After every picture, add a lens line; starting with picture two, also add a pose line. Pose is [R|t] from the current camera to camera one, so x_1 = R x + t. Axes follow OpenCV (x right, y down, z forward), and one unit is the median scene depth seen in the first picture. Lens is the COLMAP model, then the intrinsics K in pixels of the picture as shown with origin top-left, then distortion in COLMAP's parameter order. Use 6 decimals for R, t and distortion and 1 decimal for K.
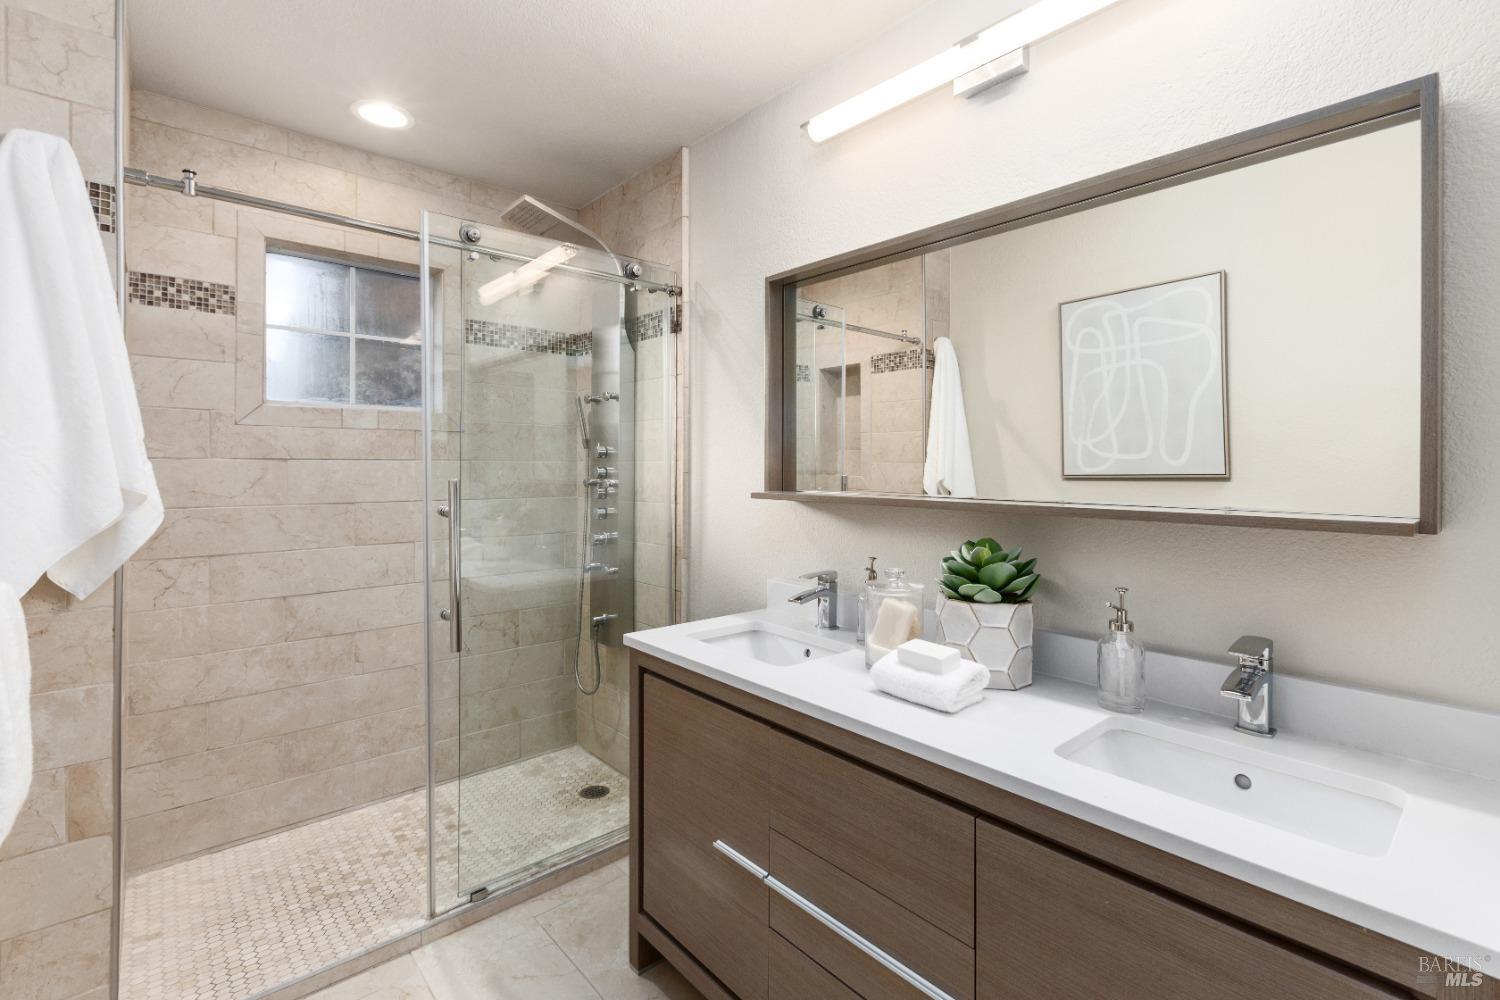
lens RADIAL K [[681.1, 0, 741.9], [0, 681.1, 469.0], [0, 0, 1]] dist [0.001519, -0.000082]
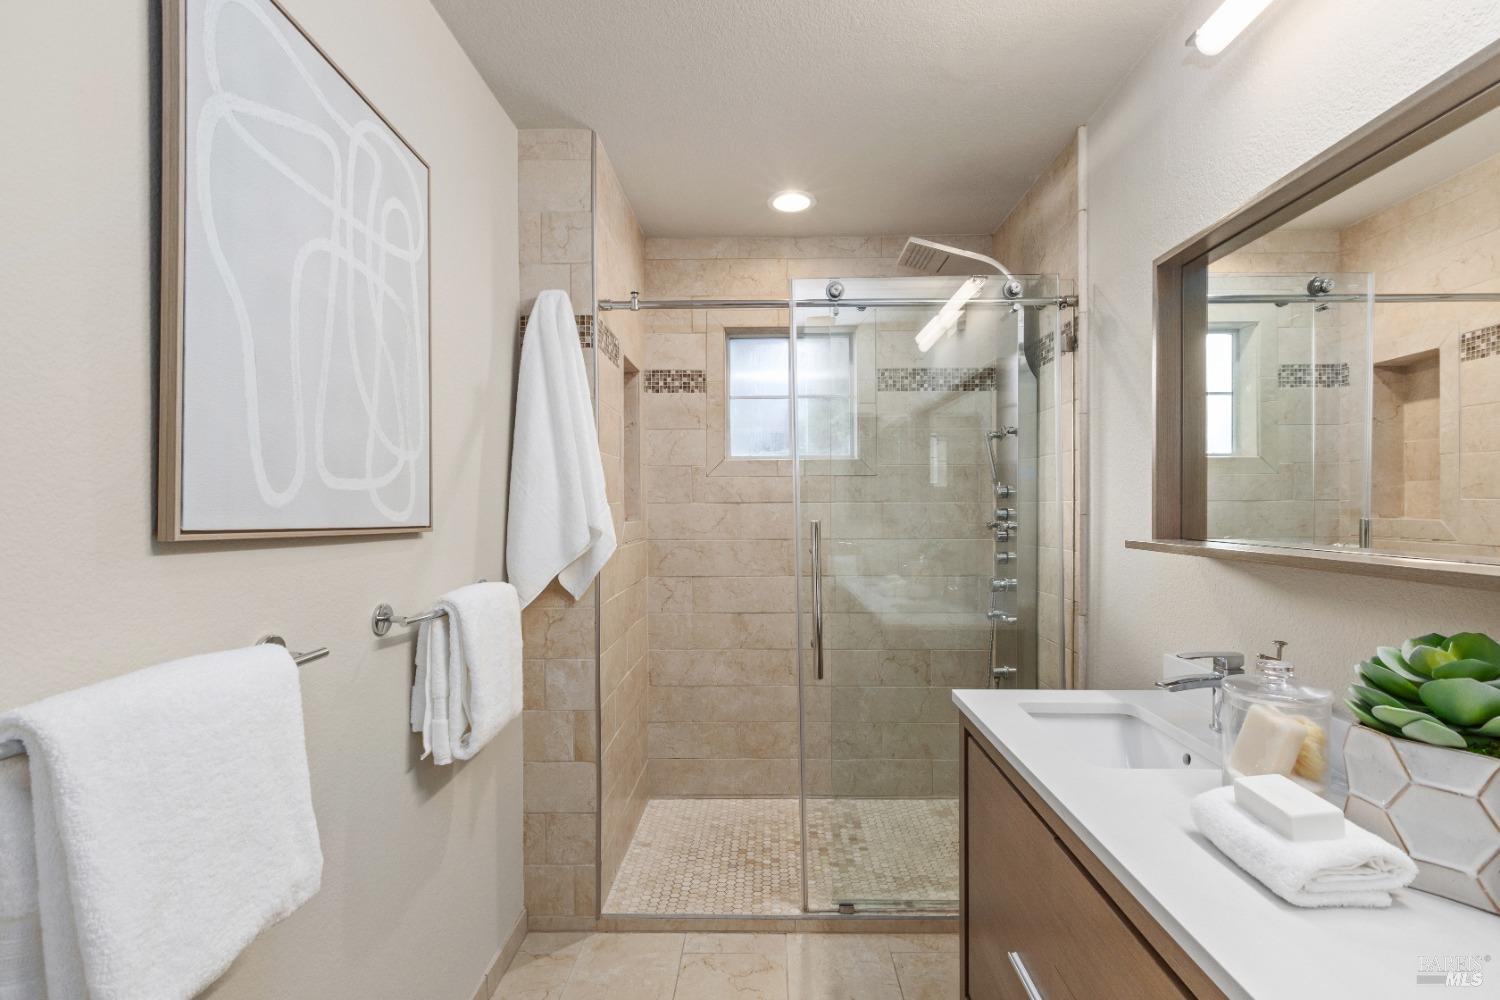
lens RADIAL K [[668.4, 0, 753.0], [0, 668.4, 519.2], [0, 0, 1]] dist [0.000124, -0.000117]
pose [[0.741242, 0.007520, -0.671195, 0.180482], [0.003183, 0.999887, 0.014718, -0.002458], [0.671230, -0.013046, 0.741134, 0.114955]]
